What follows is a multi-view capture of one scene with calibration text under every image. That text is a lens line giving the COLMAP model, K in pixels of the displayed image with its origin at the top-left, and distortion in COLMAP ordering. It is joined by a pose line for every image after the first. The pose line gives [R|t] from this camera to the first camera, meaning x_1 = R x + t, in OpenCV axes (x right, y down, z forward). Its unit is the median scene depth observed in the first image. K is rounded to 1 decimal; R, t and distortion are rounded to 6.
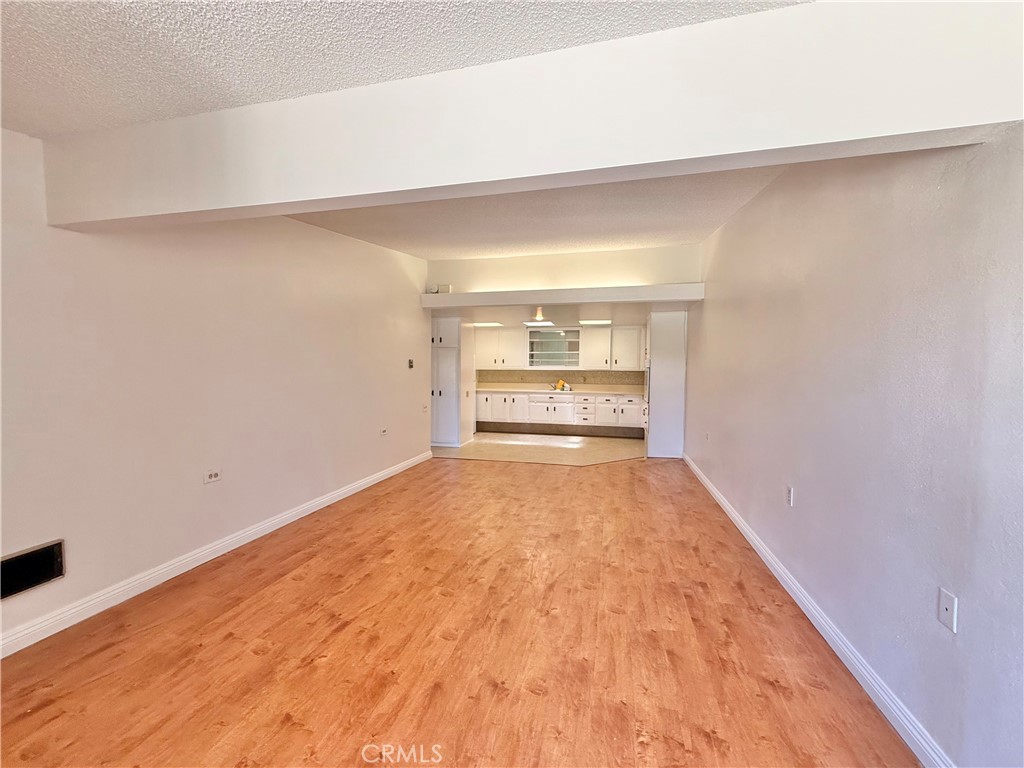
lens RADIAL K [[410.8, 0, 517.5], [0, 410.8, 385.7], [0, 0, 1]] dist [-0.000159, -0.000117]
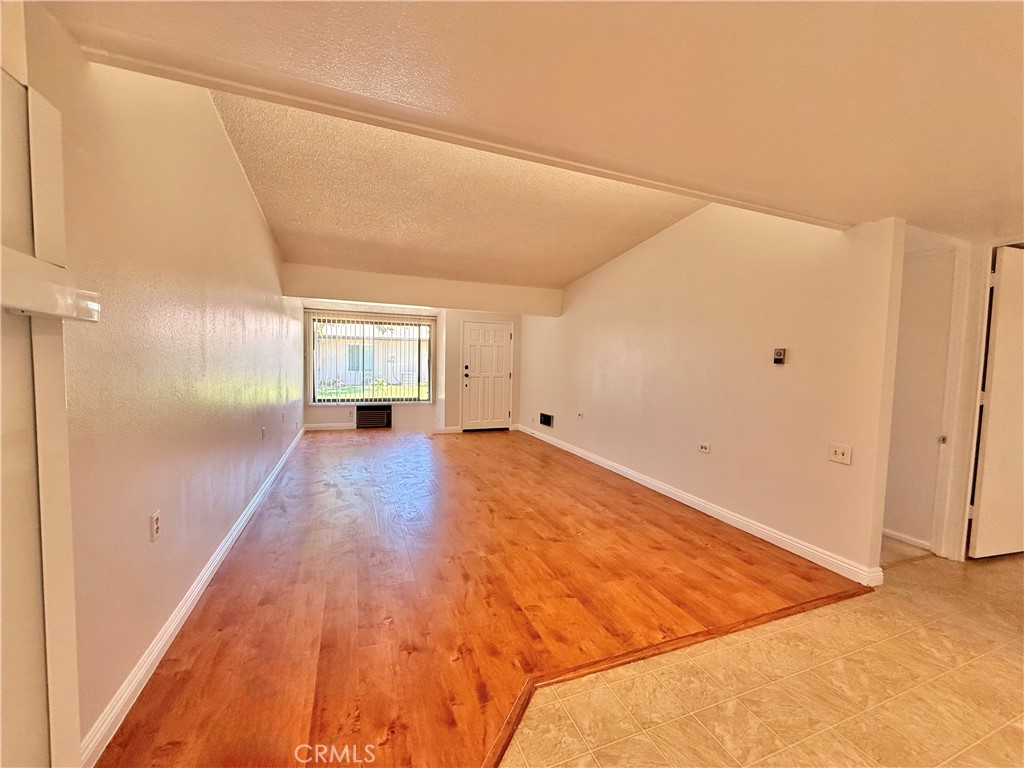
lens RADIAL K [[410.8, 0, 513.8], [0, 410.8, 385.6], [0, 0, 1]] dist [-0.000159, -0.000117]
pose [[-0.822936, 0.006159, -0.568100, 0.447916], [-0.053932, 0.994579, 0.088907, -0.058102], [0.565568, 0.103804, -0.818143, 1.618244]]
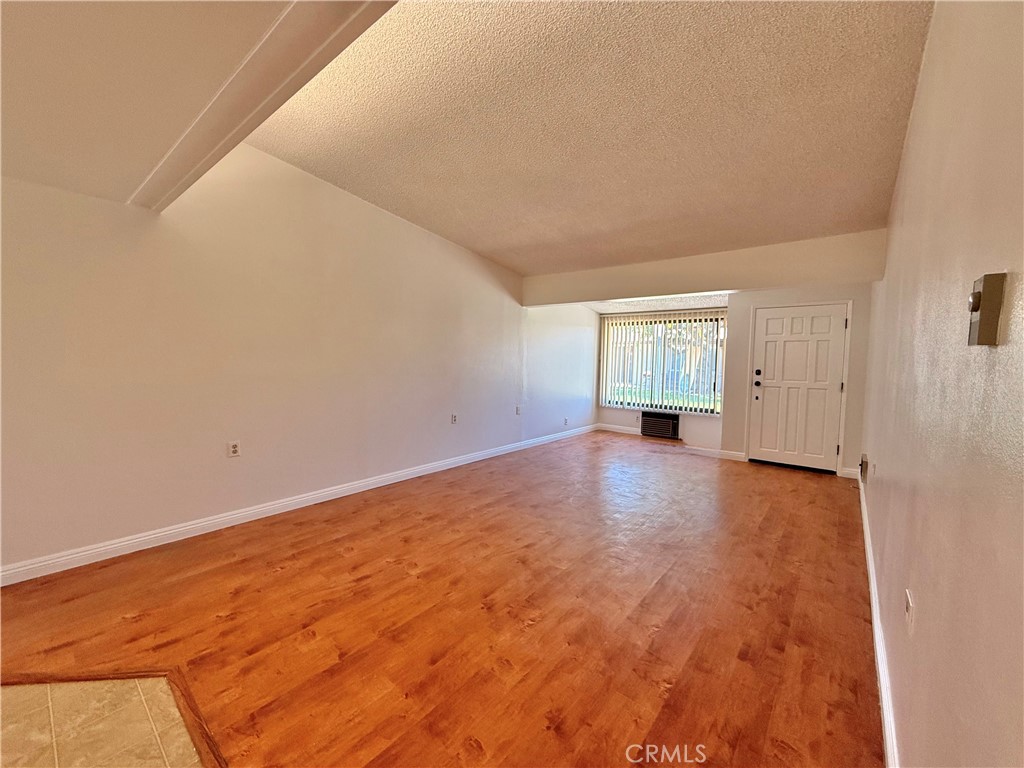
lens RADIAL K [[410.8, 0, 510.3], [0, 410.8, 380.9], [0, 0, 1]] dist [-0.000159, -0.000117]
pose [[-0.895757, -0.049816, 0.441744, -0.244121], [-0.008195, 0.995383, 0.095634, -0.056717], [-0.444469, 0.082044, -0.892029, 1.519360]]
